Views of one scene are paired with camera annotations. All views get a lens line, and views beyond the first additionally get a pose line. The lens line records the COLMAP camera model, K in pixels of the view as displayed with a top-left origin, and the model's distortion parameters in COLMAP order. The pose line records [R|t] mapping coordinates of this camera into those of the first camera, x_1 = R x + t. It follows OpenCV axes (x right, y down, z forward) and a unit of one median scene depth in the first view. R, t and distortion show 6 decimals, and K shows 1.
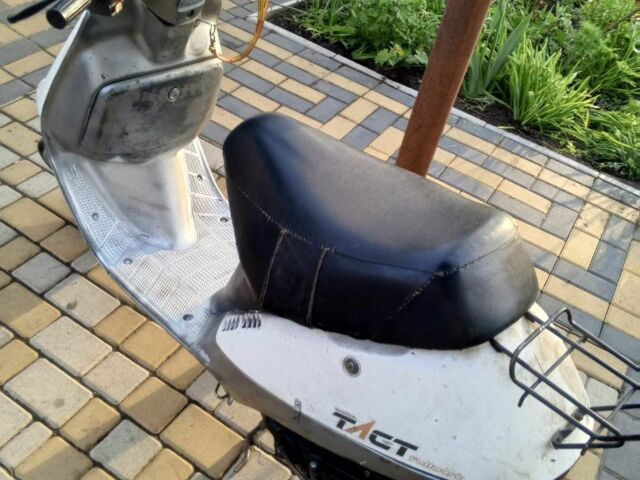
lens RADIAL K [[663.3, 0, 317.7], [0, 663.3, 218.8], [0, 0, 1]] dist [-0.000839, -0.030408]
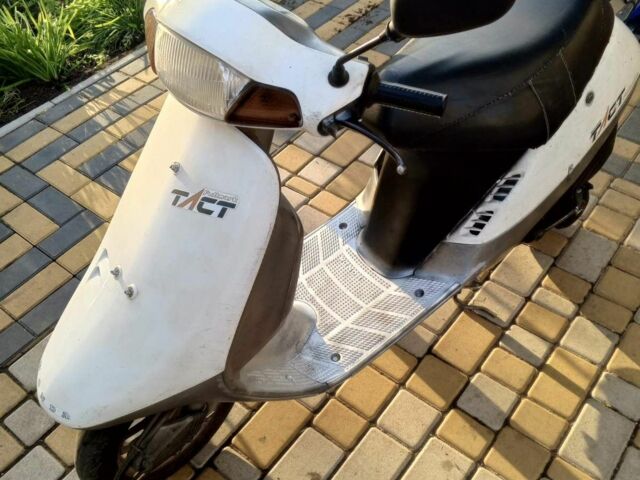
lens RADIAL K [[663.3, 0, 317.7], [0, 663.3, 218.8], [0, 0, 1]] dist [-0.000839, -0.030408]
pose [[0.105626, -0.810275, 0.576452, -0.633497], [0.706758, 0.468964, 0.529685, -0.500902], [-0.699526, 0.351464, 0.622203, 0.381002]]
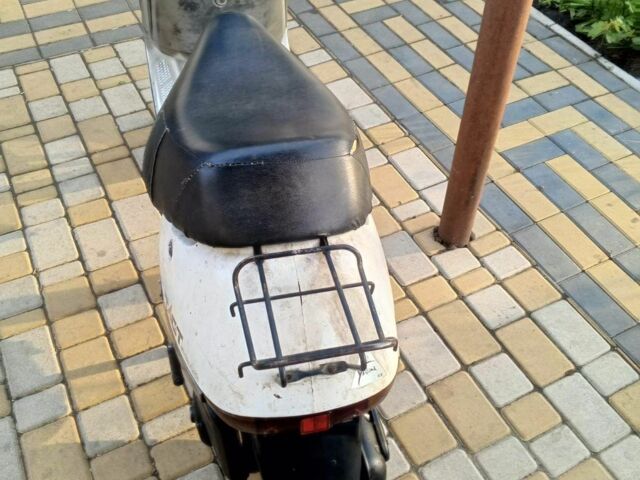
lens RADIAL K [[663.3, 0, 317.7], [0, 663.3, 218.8], [0, 0, 1]] dist [-0.000839, -0.030408]
pose [[0.850440, 0.254076, -0.460650, 0.439710], [-0.243940, 0.966266, 0.082596, 0.023784], [0.466096, 0.042128, 0.883731, 0.121691]]
